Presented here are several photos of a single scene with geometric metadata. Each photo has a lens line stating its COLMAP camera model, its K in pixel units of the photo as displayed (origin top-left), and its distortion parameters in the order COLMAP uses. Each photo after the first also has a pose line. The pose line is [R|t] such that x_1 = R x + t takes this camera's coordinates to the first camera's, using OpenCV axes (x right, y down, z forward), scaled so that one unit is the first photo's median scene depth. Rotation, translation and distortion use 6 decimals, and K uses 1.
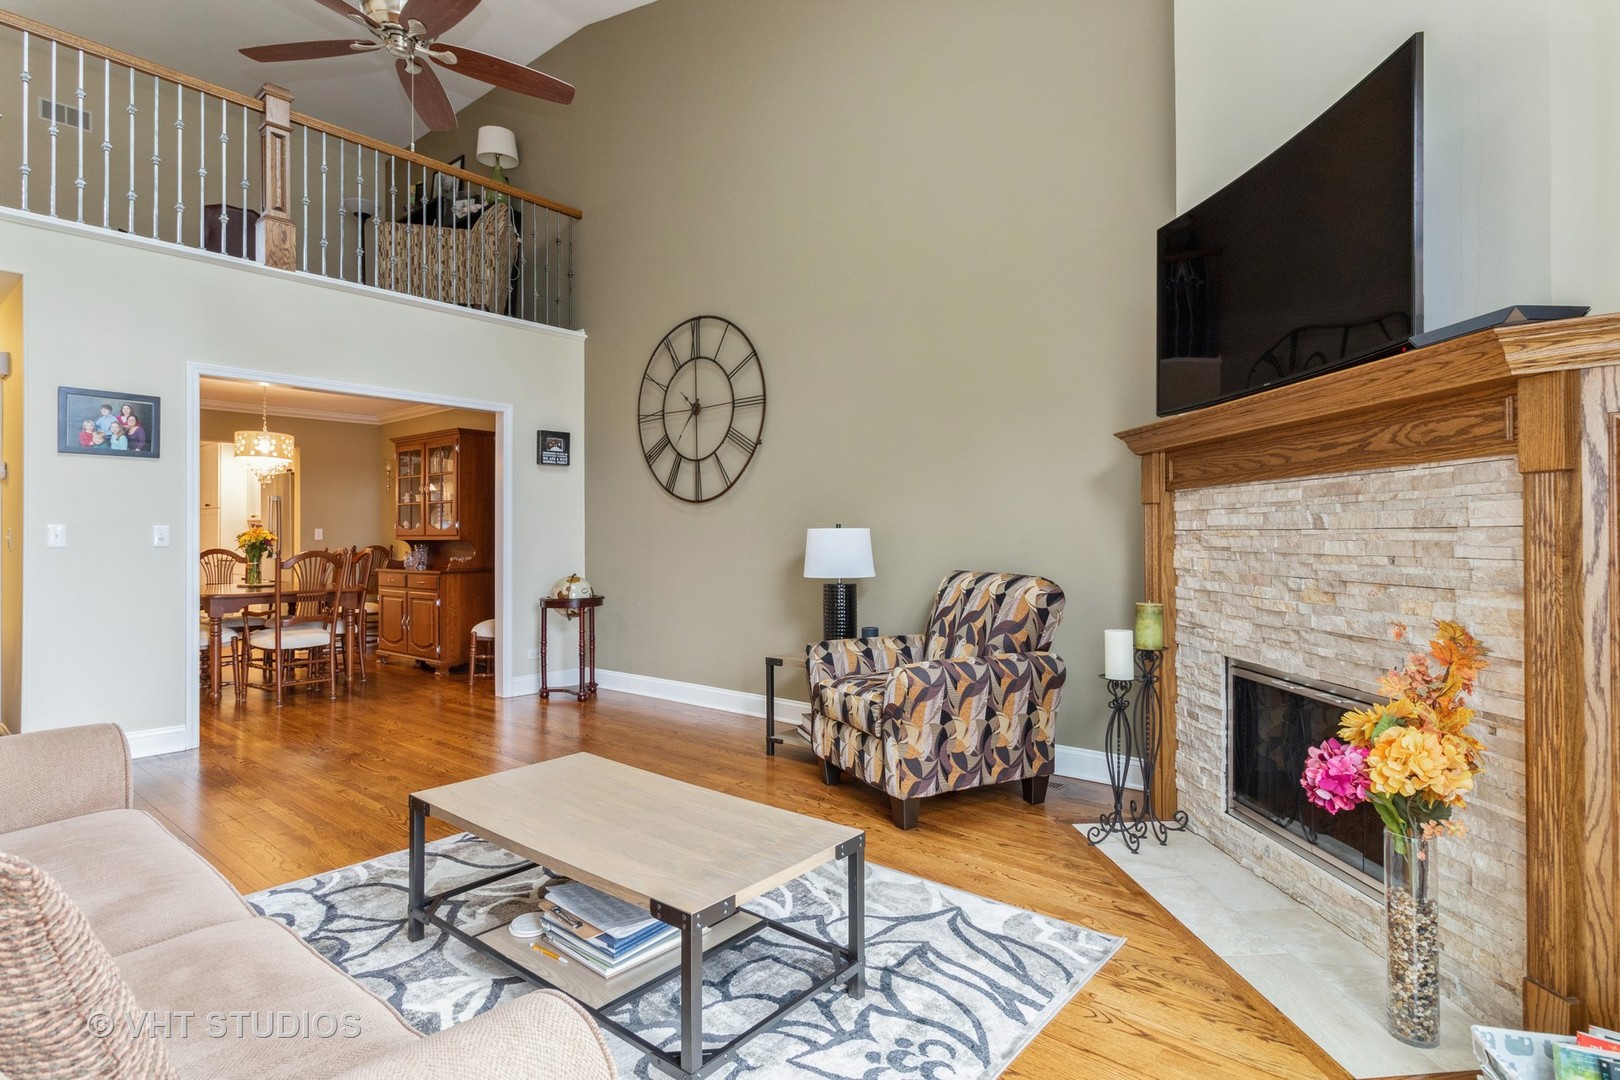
lens RADIAL K [[841.4, 0, 827.5], [0, 841.4, 533.3], [0, 0, 1]] dist [0.005406, -0.000045]
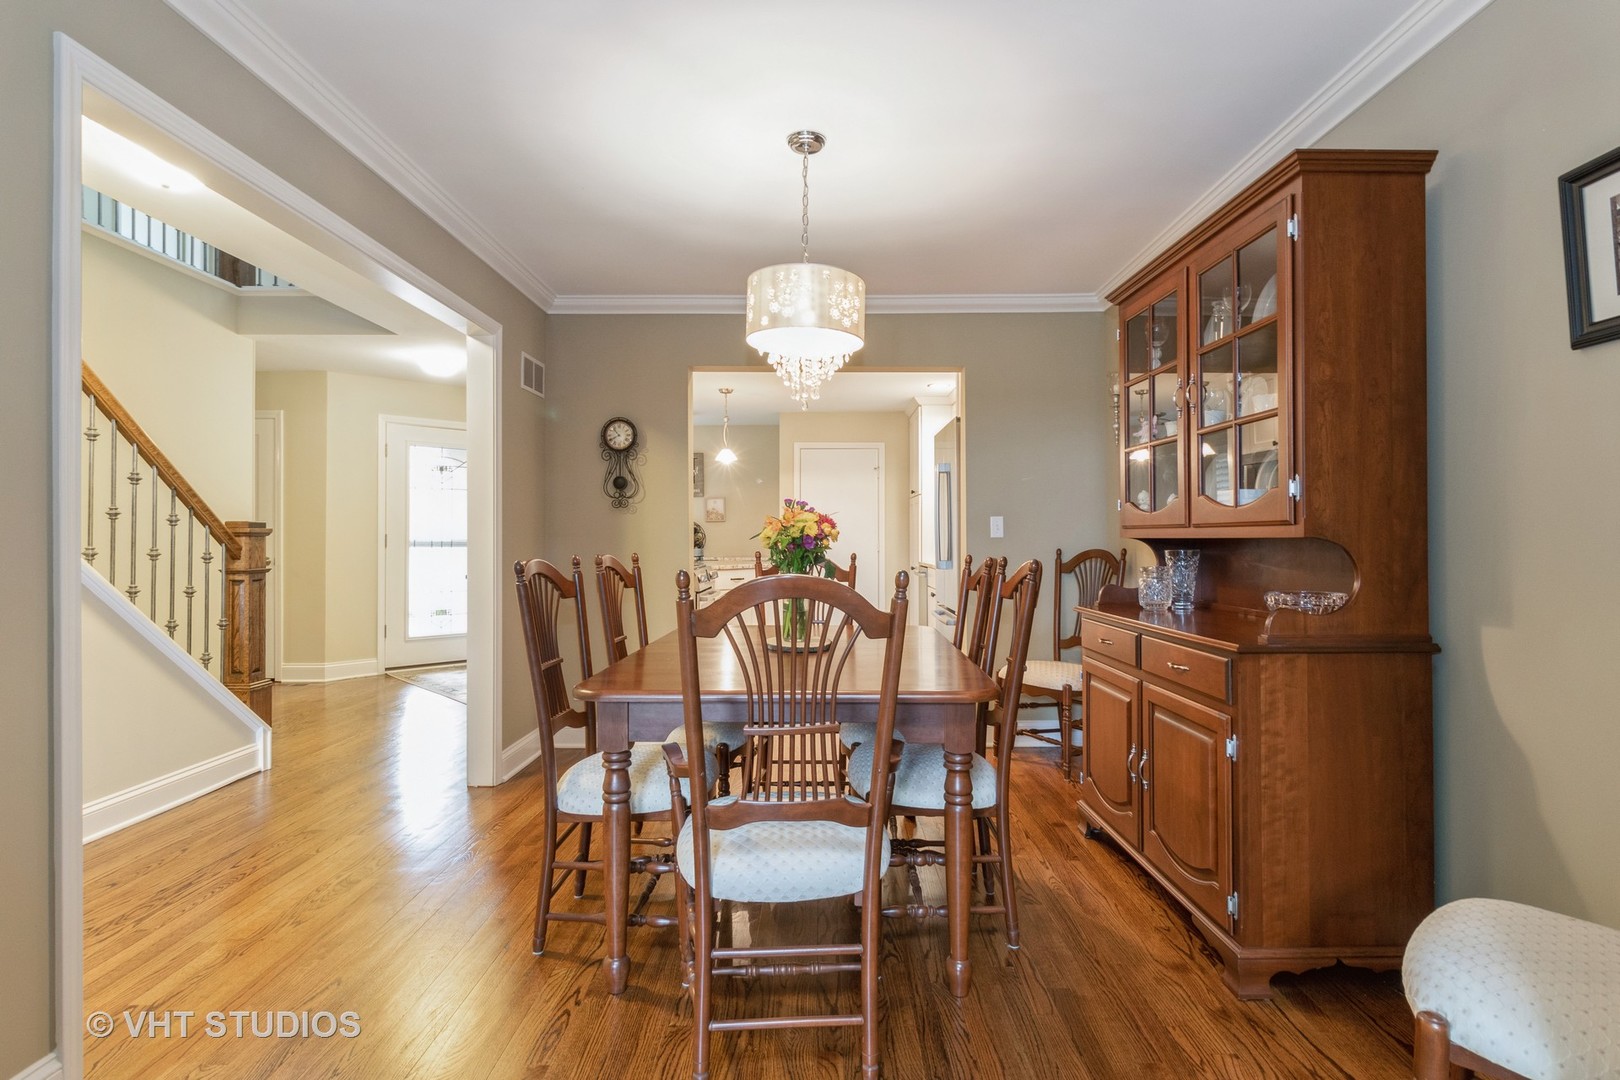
lens RADIAL K [[841.4, 0, 818.2], [0, 841.4, 533.4], [0, 0, 1]] dist [0.005406, -0.000045]
pose [[0.644600, -0.002920, -0.764514, -0.313663], [0.005005, 0.999987, 0.000401, 0.004815], [0.764503, -0.004085, 0.644607, 0.664912]]
